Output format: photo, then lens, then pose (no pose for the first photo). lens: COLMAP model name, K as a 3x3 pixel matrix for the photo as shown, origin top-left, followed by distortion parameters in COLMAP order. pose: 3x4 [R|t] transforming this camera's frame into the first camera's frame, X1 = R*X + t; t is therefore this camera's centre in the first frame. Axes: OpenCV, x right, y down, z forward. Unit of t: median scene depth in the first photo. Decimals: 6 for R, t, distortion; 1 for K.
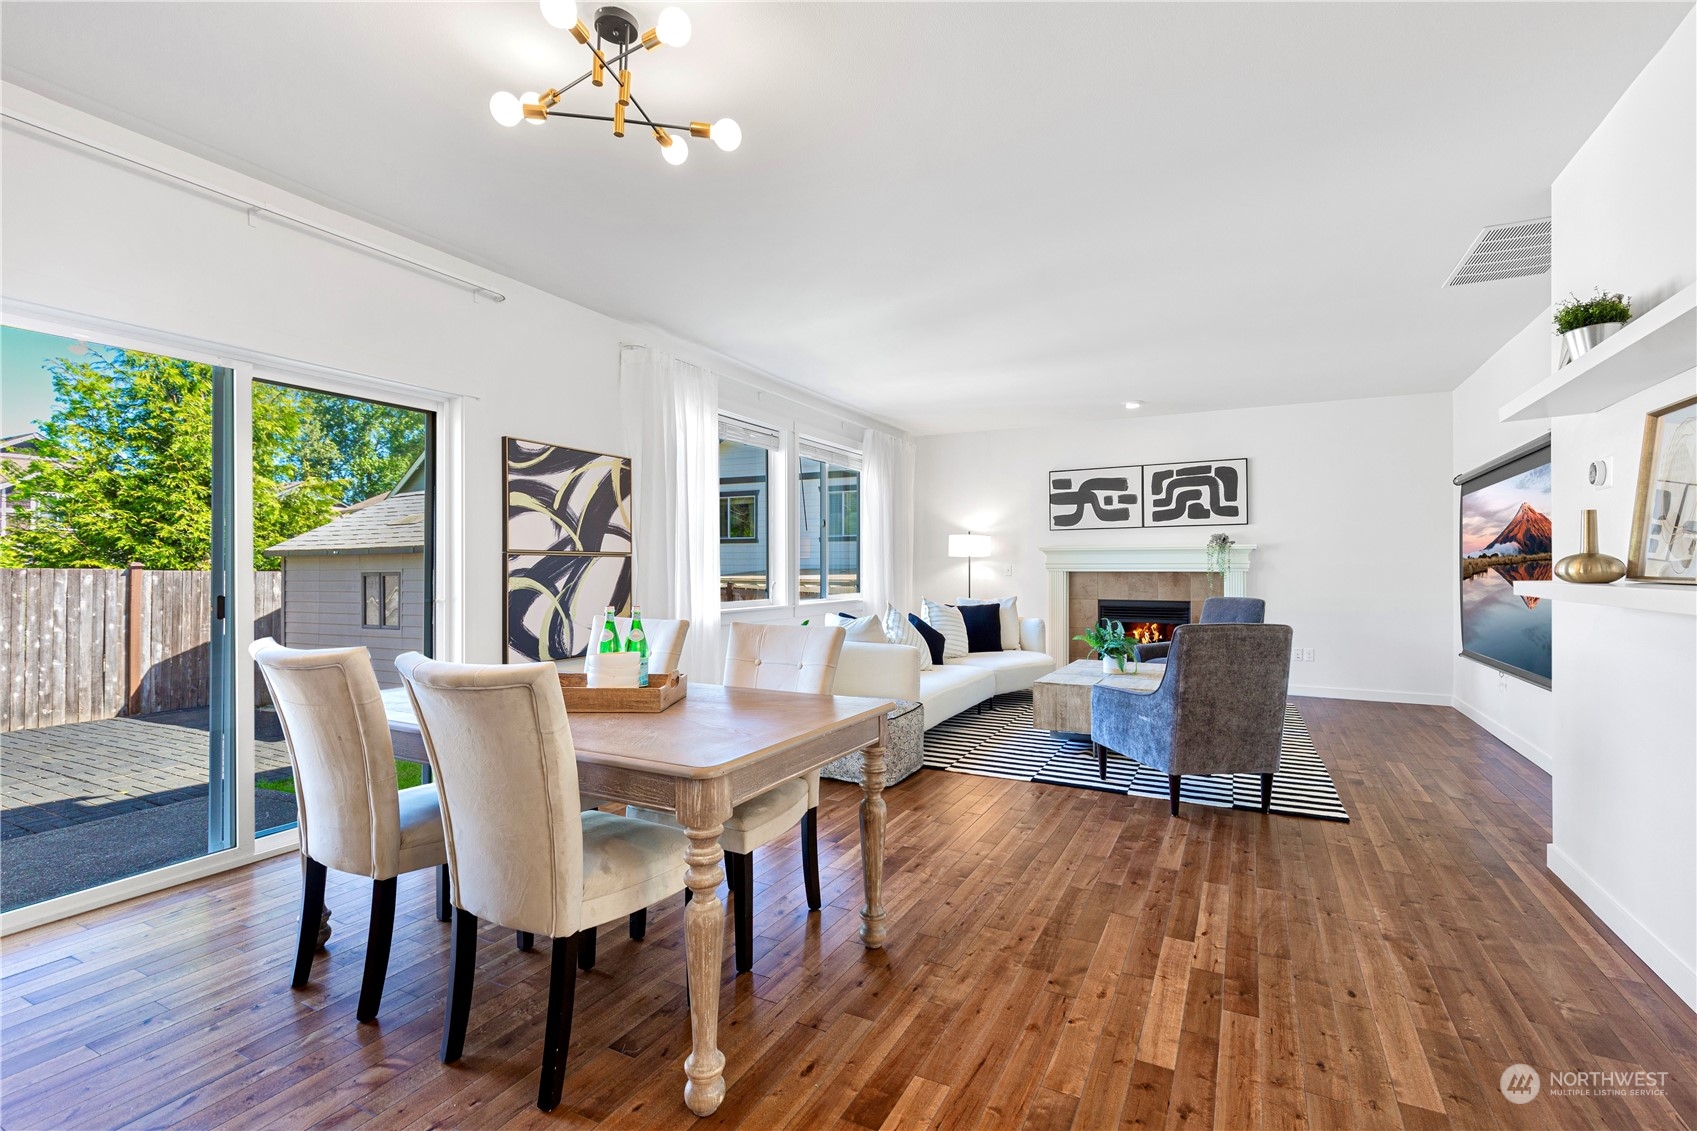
lens RADIAL K [[757.7, 0, 879.3], [0, 757.7, 562.8], [0, 0, 1]] dist [0.001276, 0.000436]
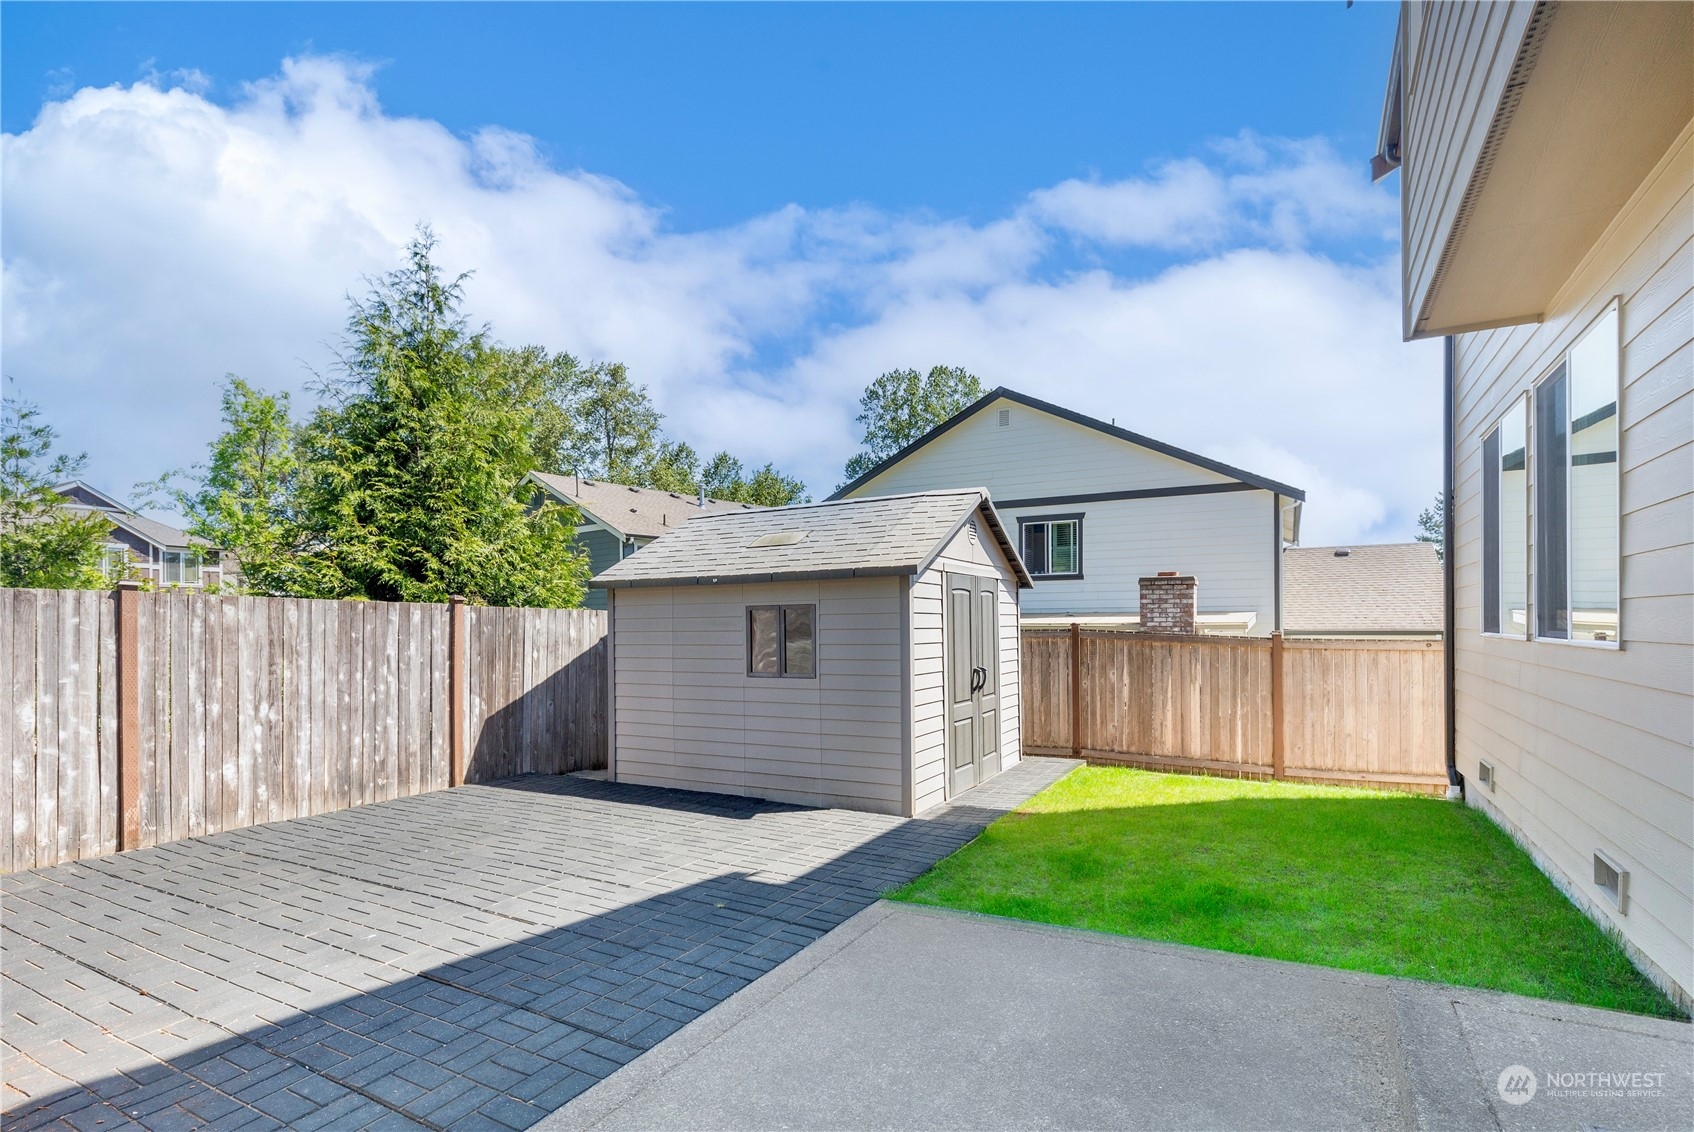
lens RADIAL K [[797.4, 0, 847.8], [0, 797.4, 625.2], [0, 0, 1]] dist [-0.000912, 0.000005]
pose [[0.999449, -0.004048, -0.032952, -0.549987], [0.004310, 0.999960, 0.007857, 0.026445], [0.032919, -0.007995, 0.999426, 0.174998]]
